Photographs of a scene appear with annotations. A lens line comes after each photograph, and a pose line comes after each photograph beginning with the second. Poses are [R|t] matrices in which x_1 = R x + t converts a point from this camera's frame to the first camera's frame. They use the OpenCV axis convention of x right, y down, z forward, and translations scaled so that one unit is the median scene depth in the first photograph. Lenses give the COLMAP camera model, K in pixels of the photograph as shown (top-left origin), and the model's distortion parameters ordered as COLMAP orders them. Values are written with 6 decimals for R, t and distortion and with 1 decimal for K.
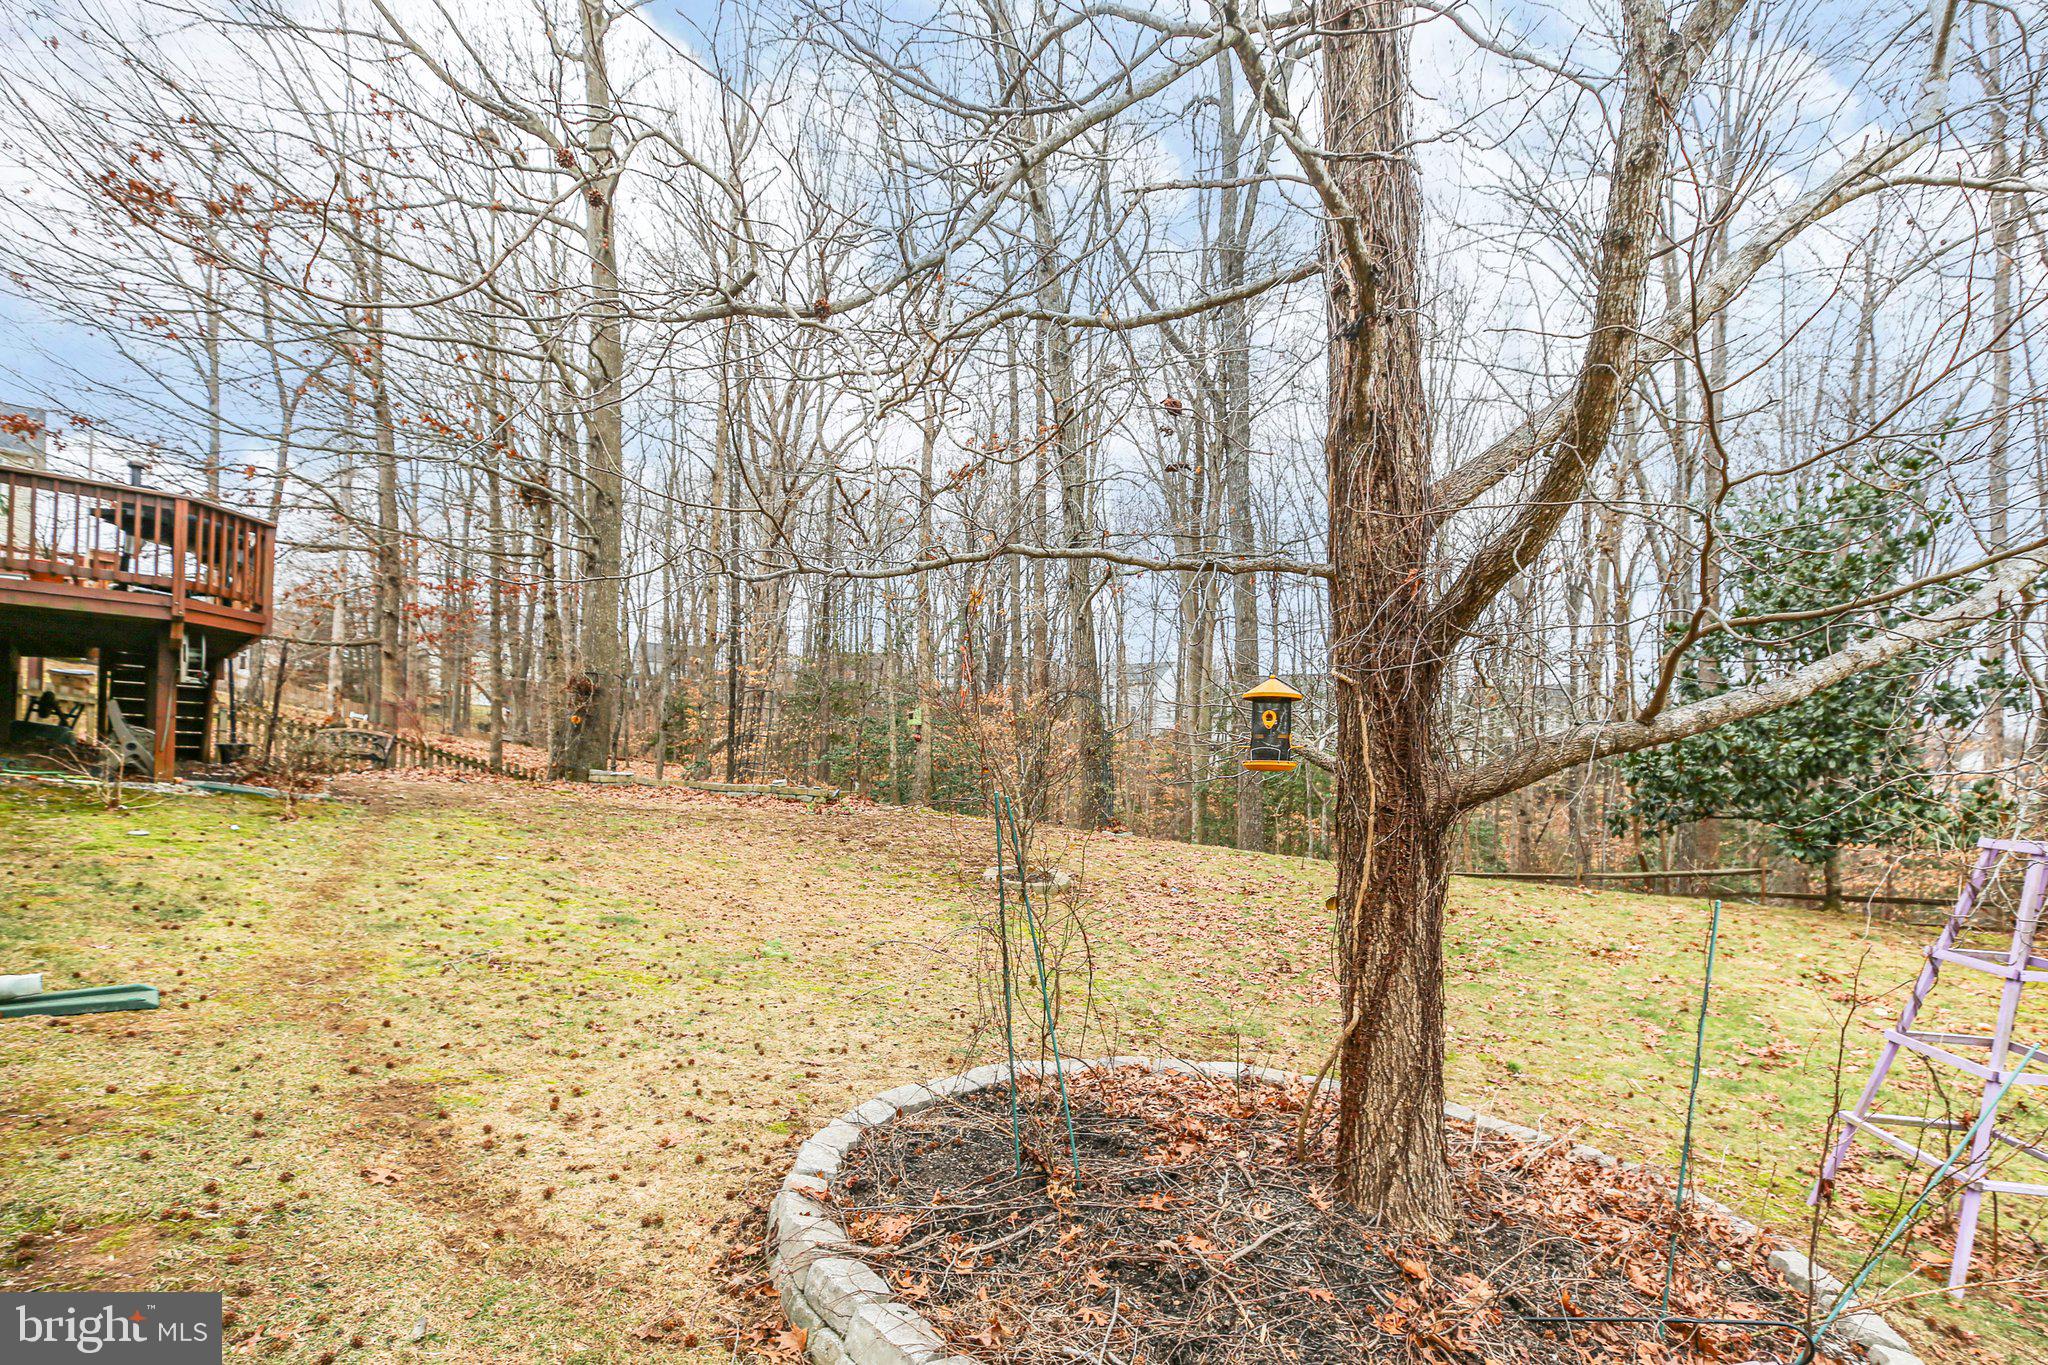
lens RADIAL K [[1016.1, 0, 1027.0], [0, 1016.1, 698.4], [0, 0, 1]] dist [0.001831, 0.001298]
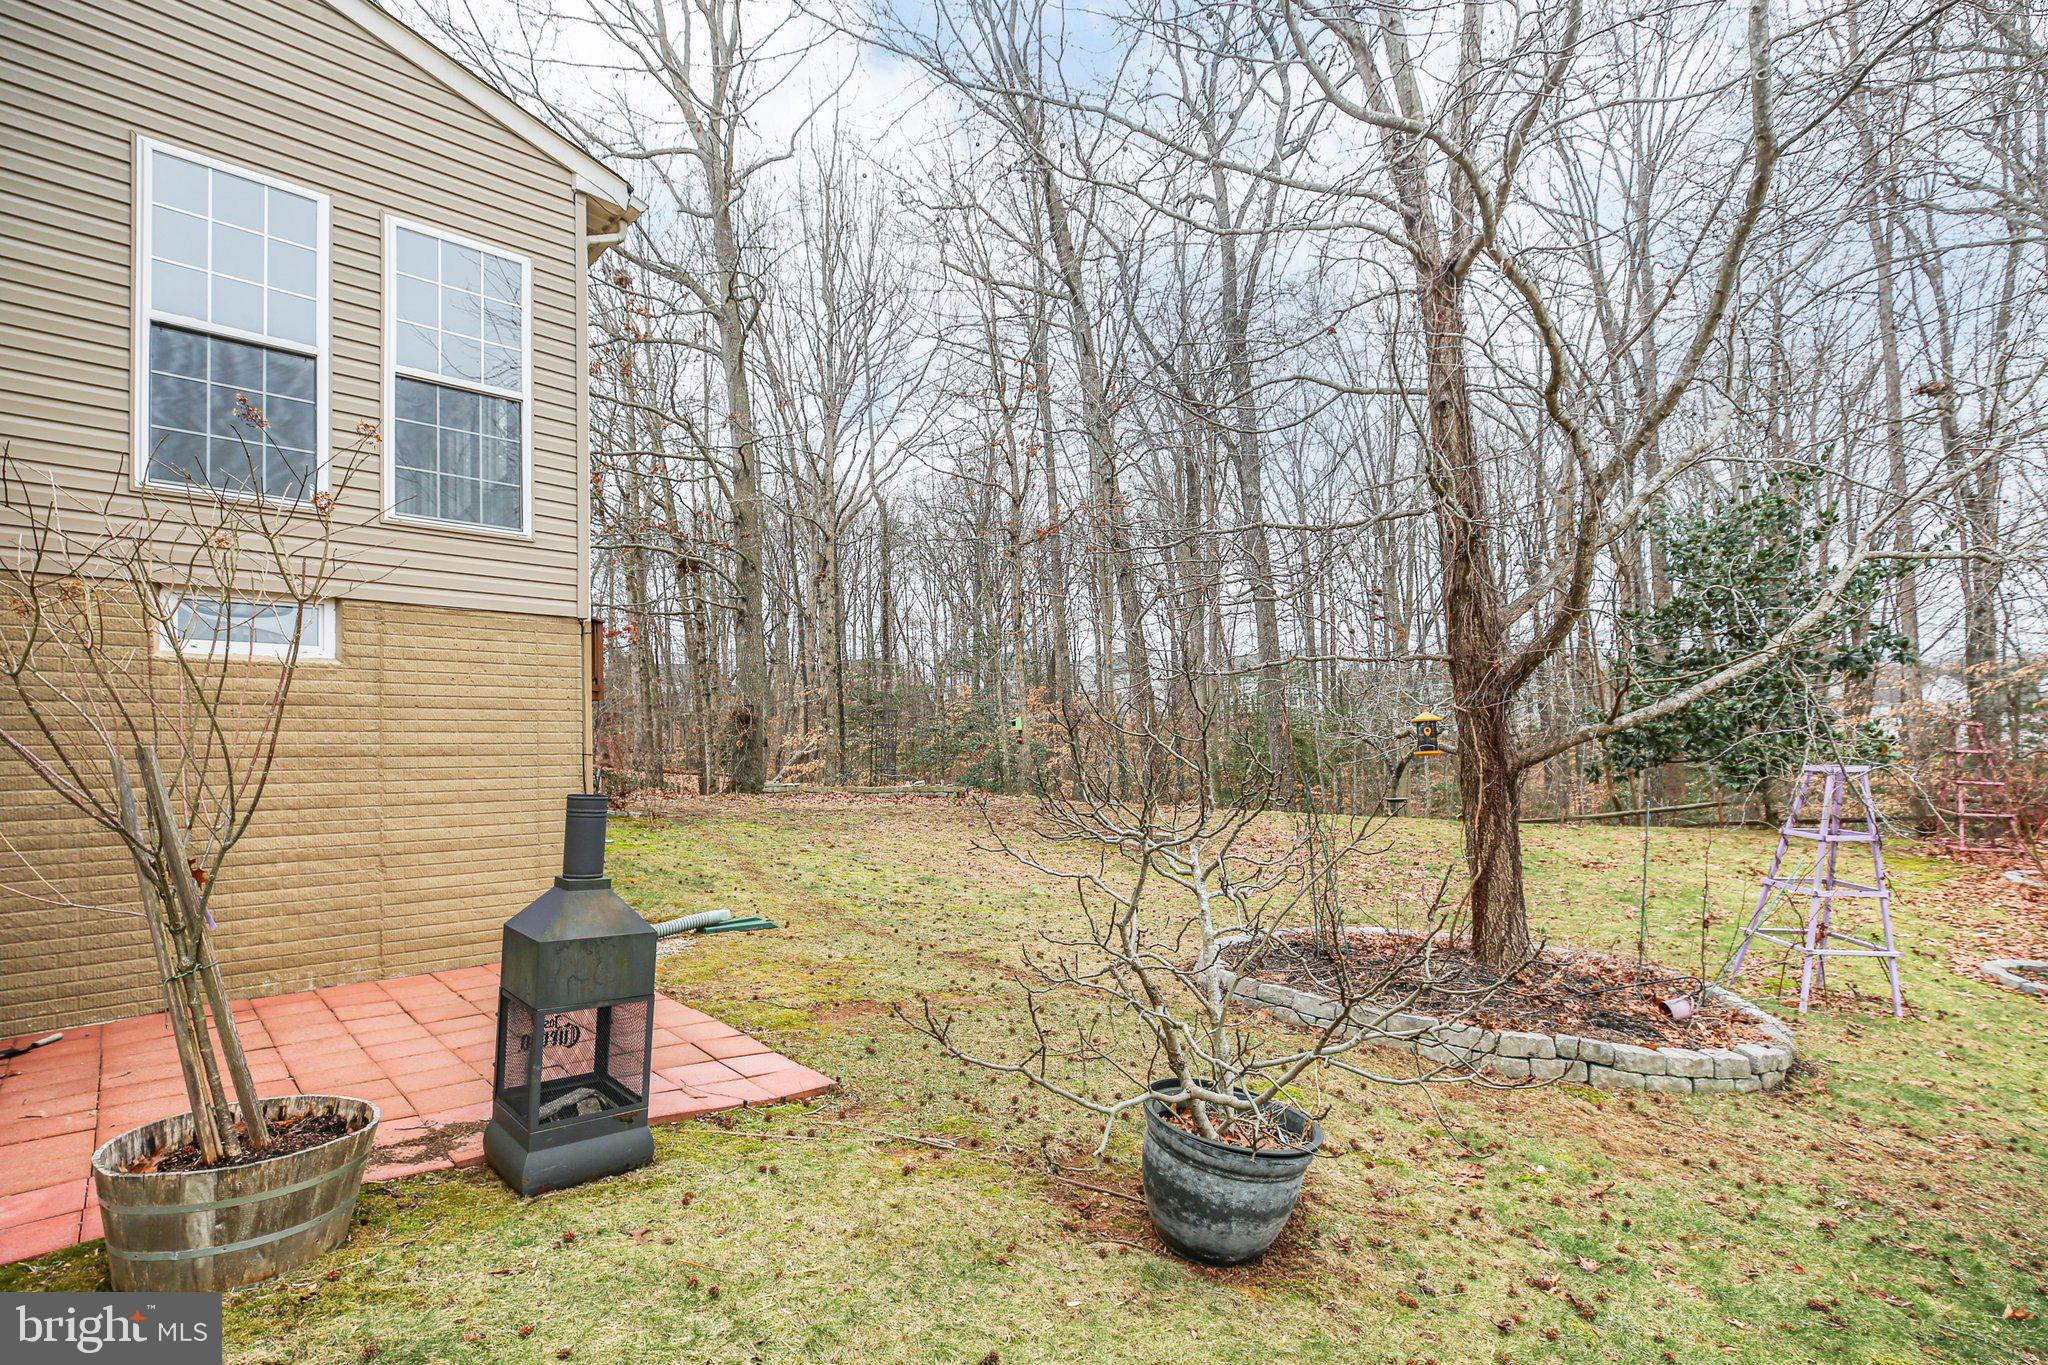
lens RADIAL K [[907.2, 0, 1024.0], [0, 907.2, 682.5], [0, 0, 1]] dist [0.001241, 0.000061]
pose [[0.997356, -0.068044, -0.025521, -0.103728], [0.067647, 0.997580, -0.016093, -0.020574], [0.026554, 0.014324, 0.999545, -0.172772]]
